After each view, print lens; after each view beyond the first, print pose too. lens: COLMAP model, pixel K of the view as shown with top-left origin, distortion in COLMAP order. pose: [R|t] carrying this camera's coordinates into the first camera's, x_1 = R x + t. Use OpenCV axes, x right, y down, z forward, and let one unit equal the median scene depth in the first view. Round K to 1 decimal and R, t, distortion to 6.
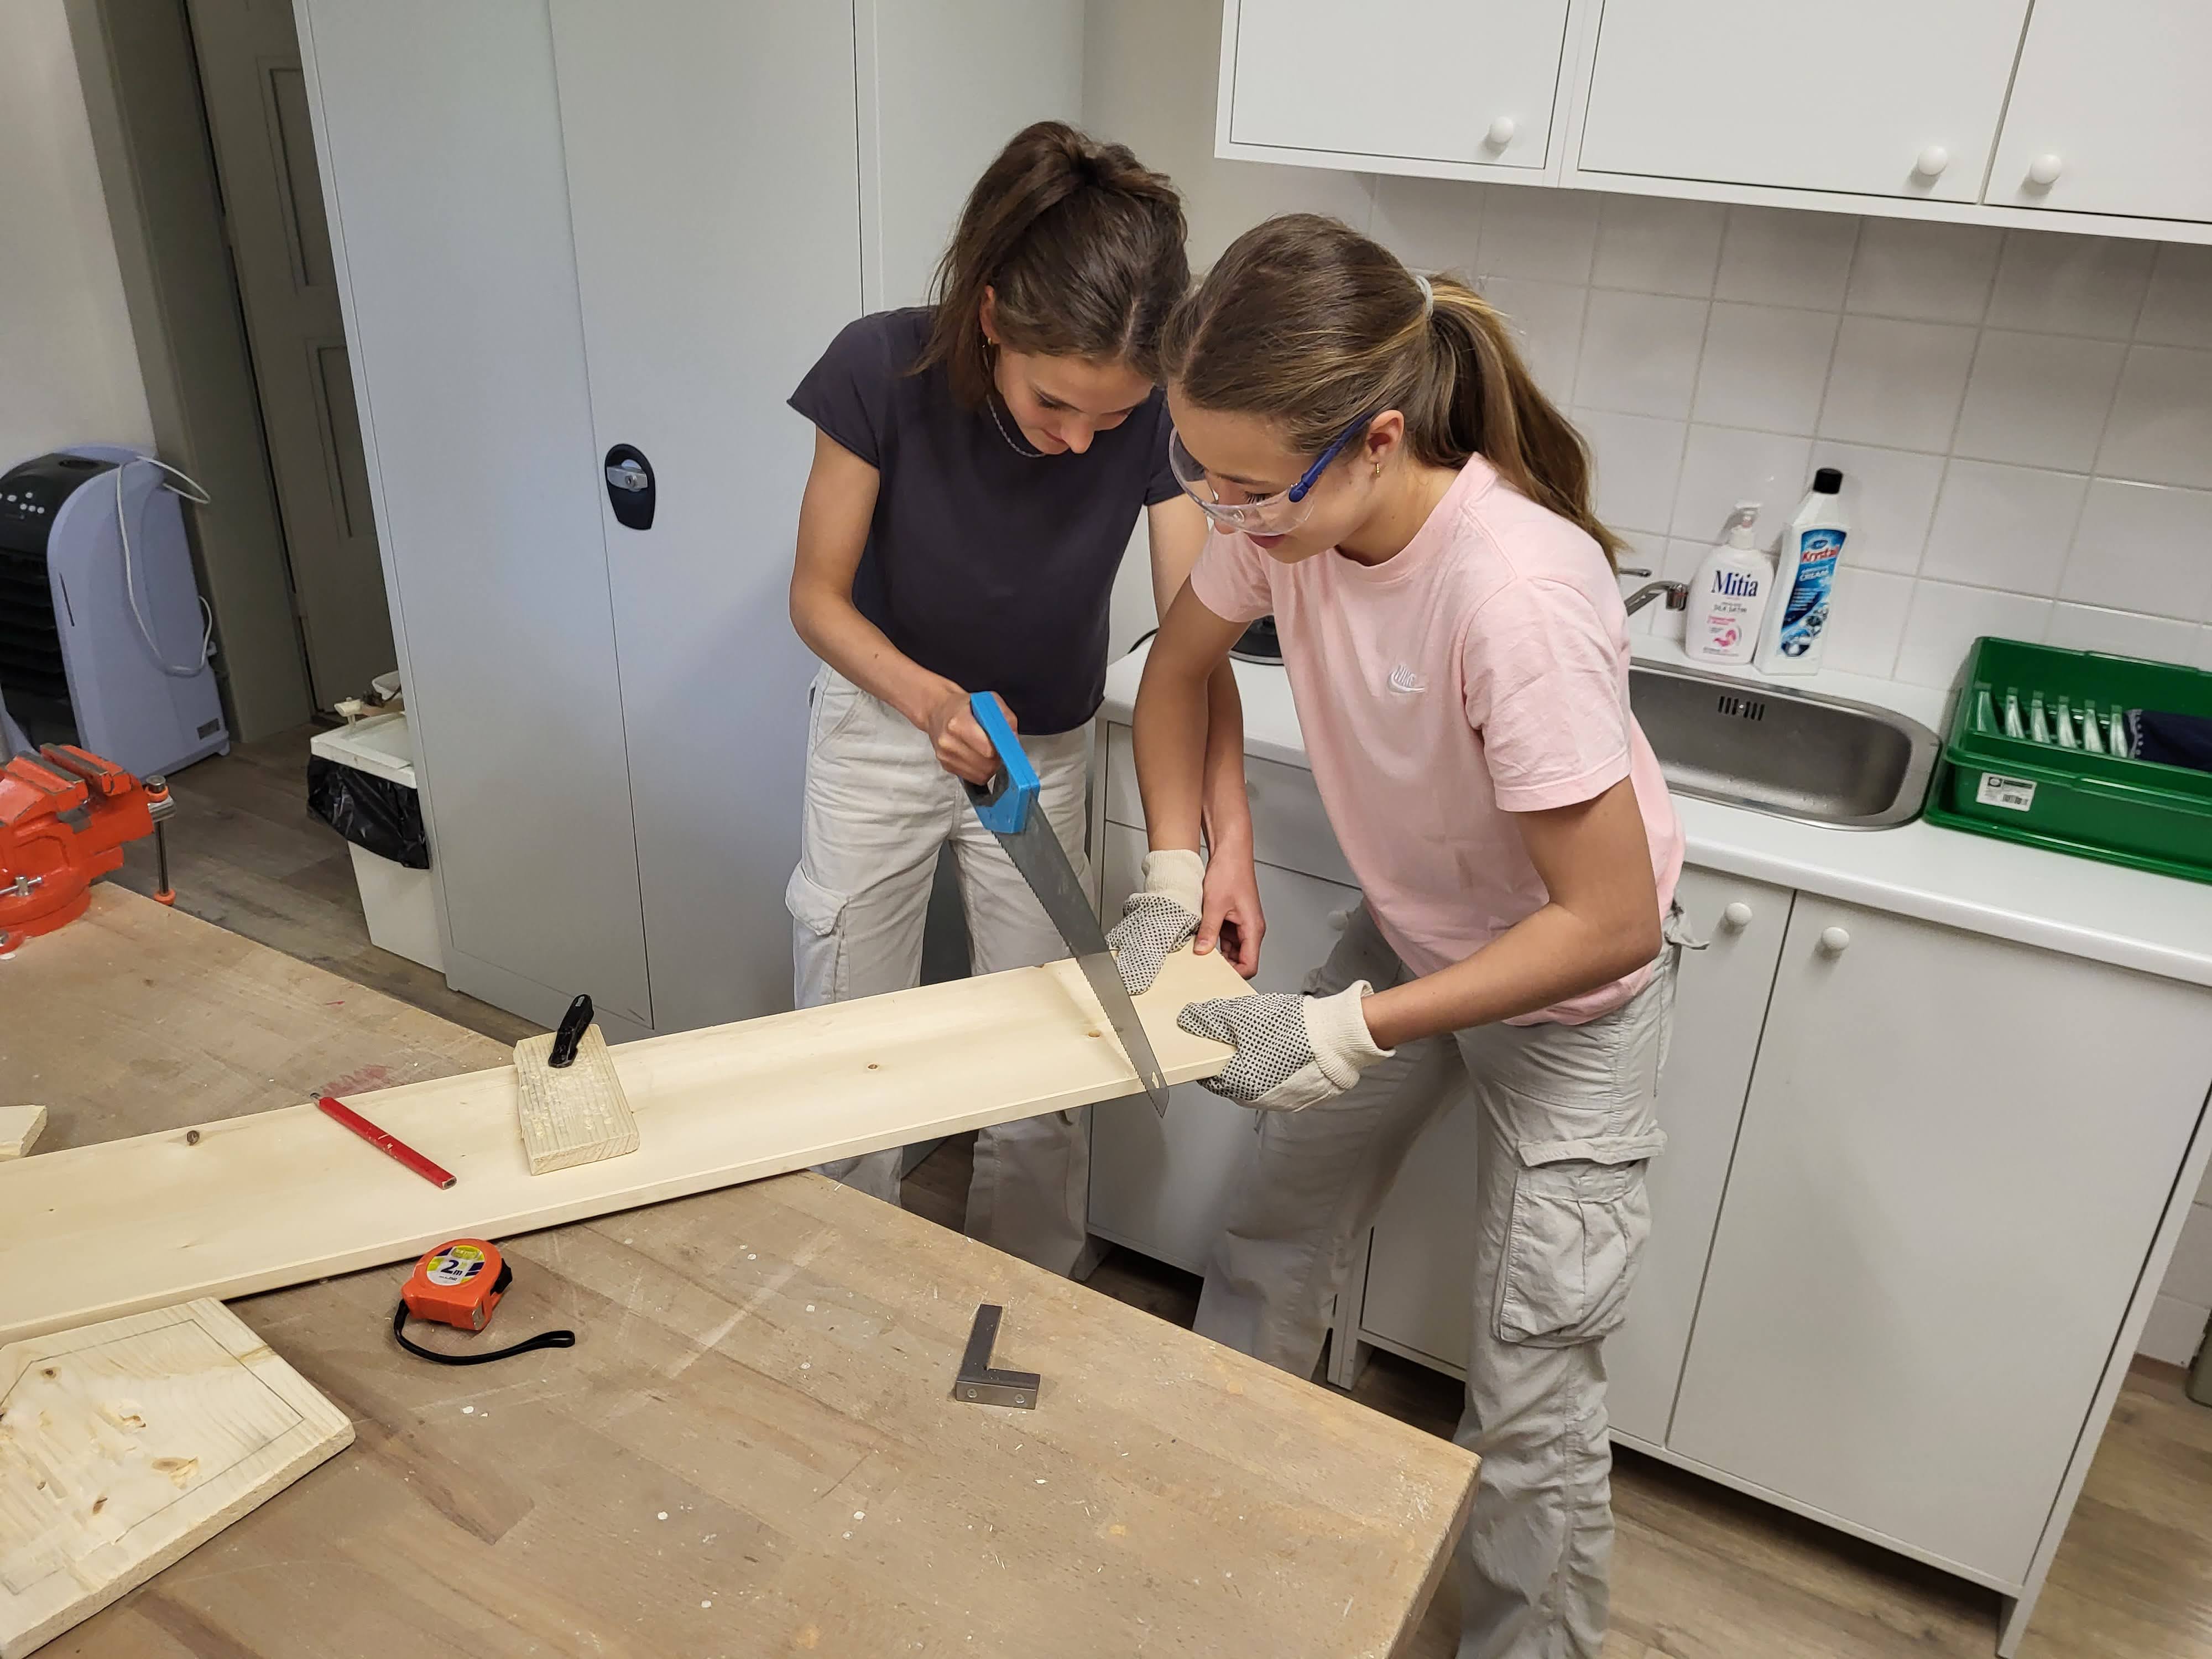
lens RADIAL K [[1692.2, 0, 1099.4], [0, 1692.2, 792.0], [0, 0, 1]] dist [0.053674, -0.055187]
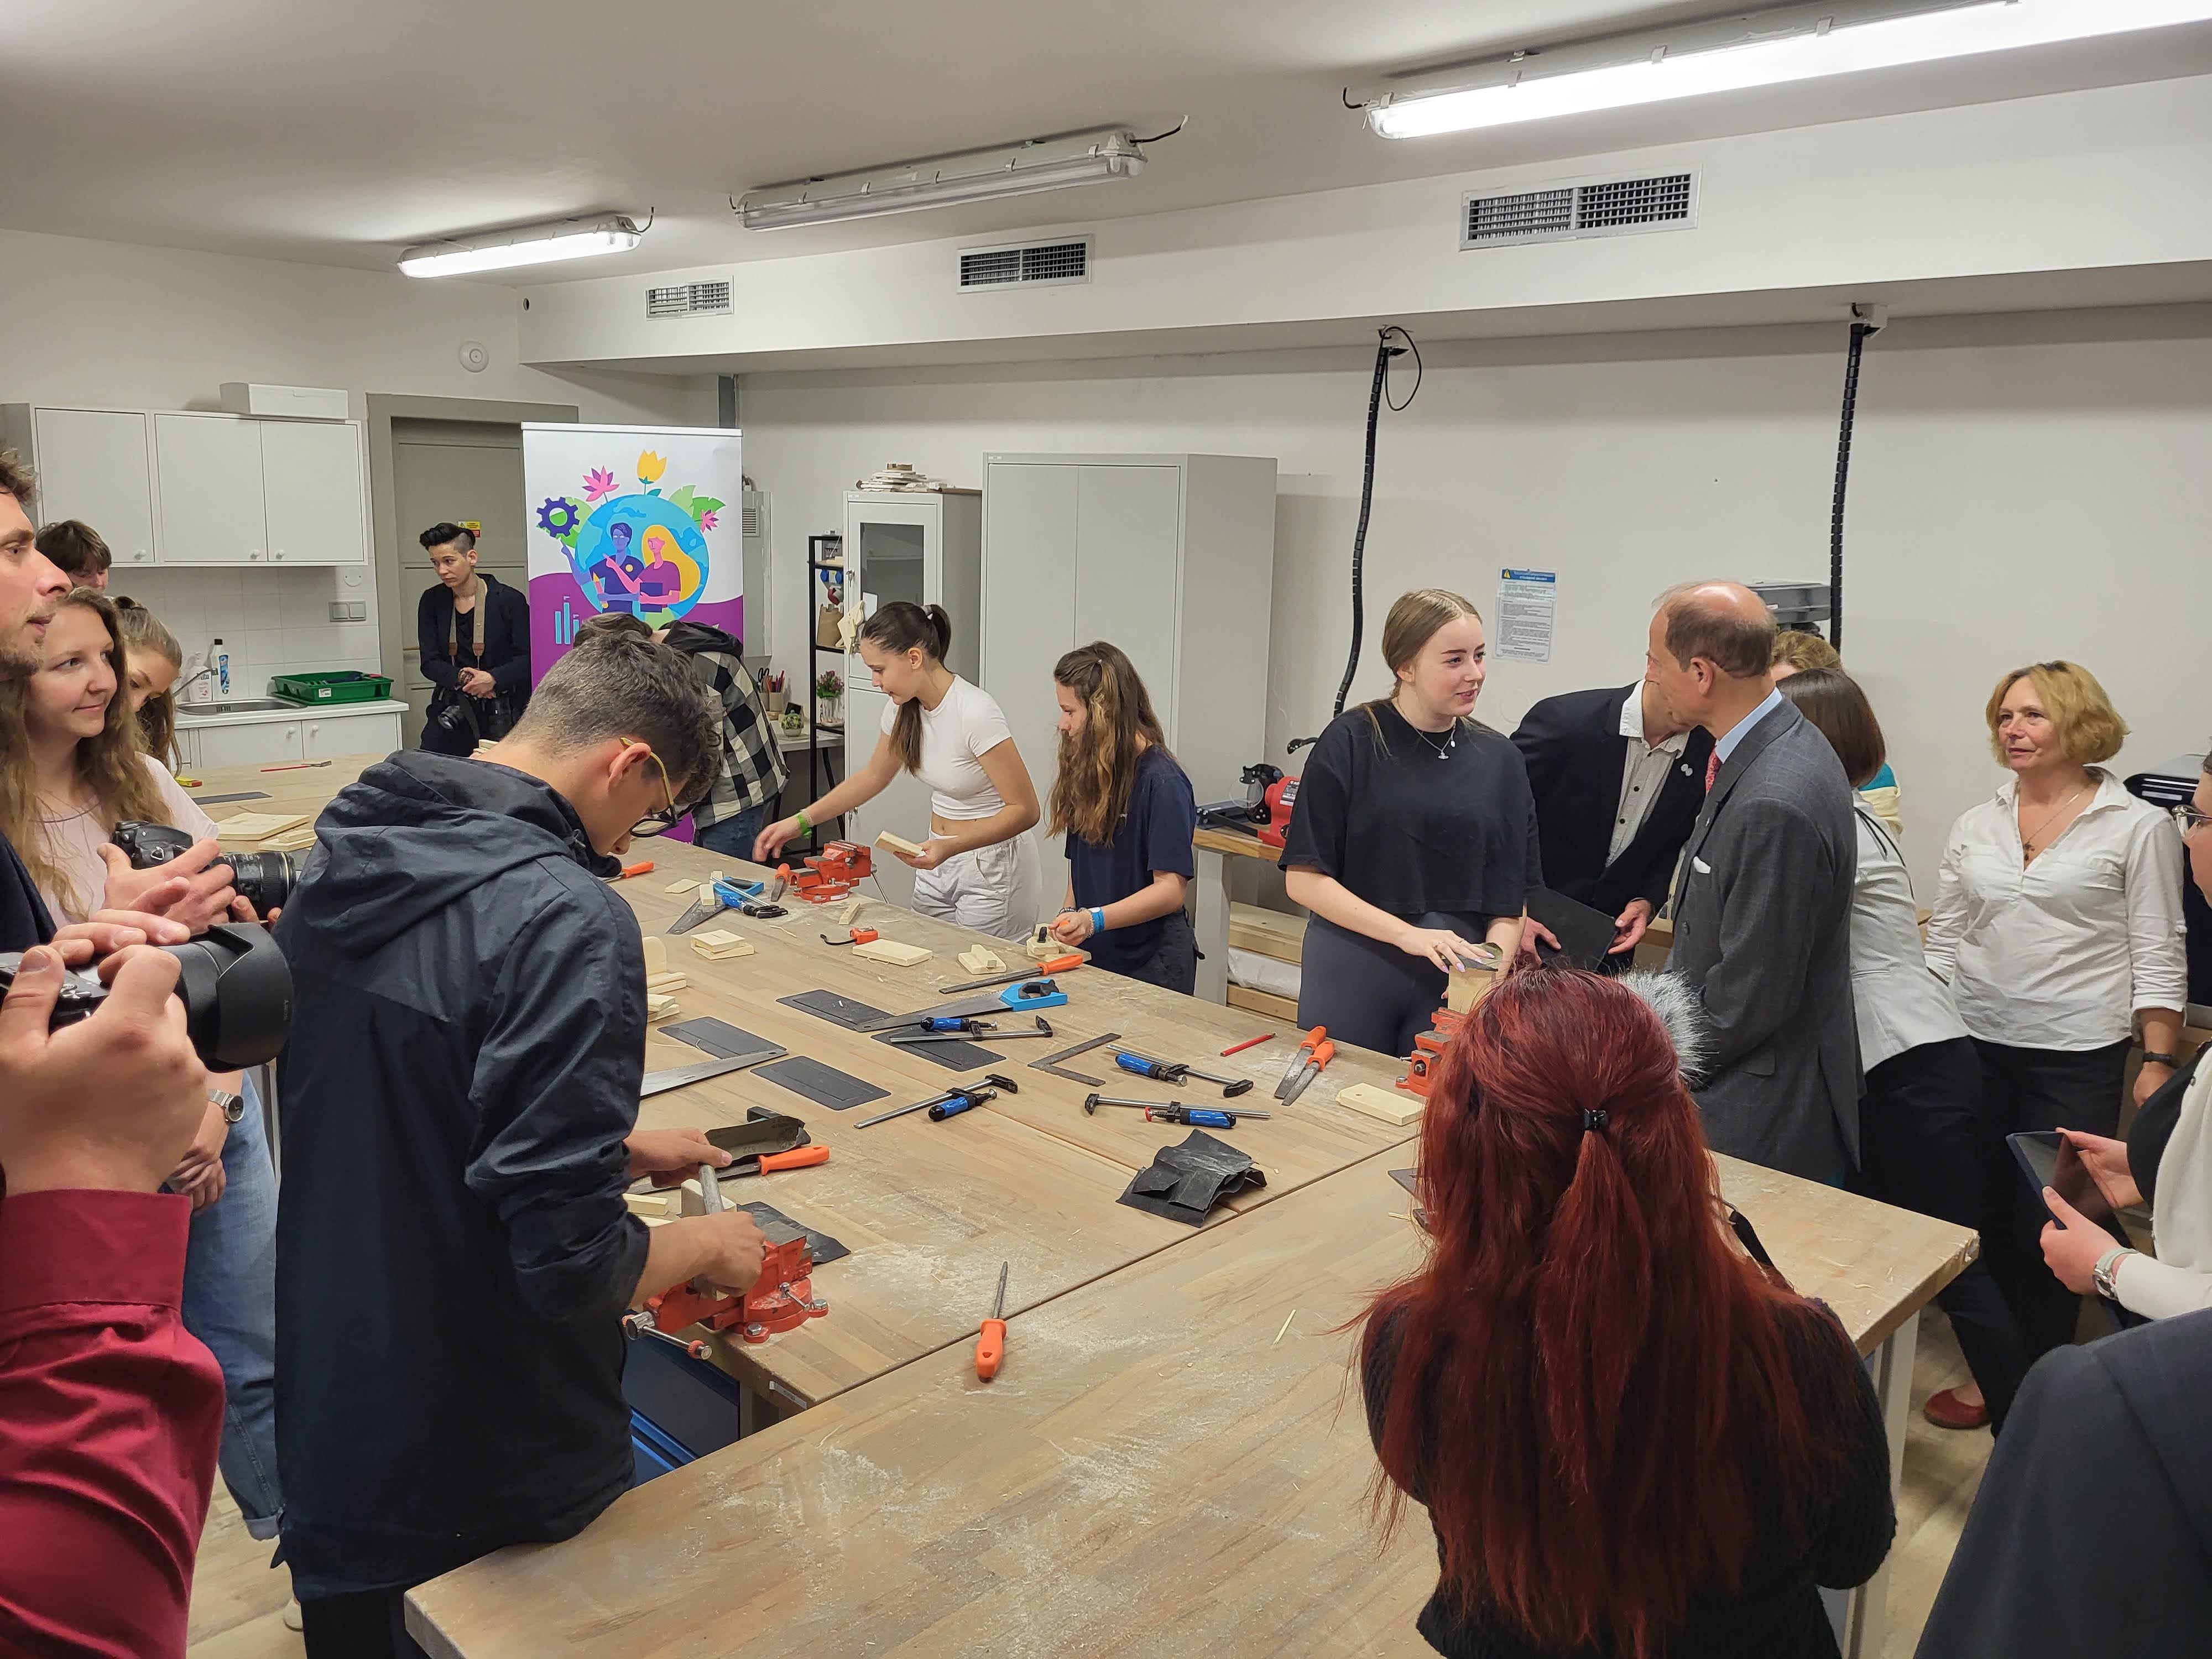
lens RADIAL K [[1681.0, 0, 1106.2], [0, 1681.0, 791.4], [0, 0, 1]] dist [0.057302, -0.055846]
pose [[0.260140, -0.197383, 0.945181, -2.427913], [0.398937, 0.913398, 0.080947, 0.535398], [-0.879304, 0.356011, 0.316355, -1.574164]]
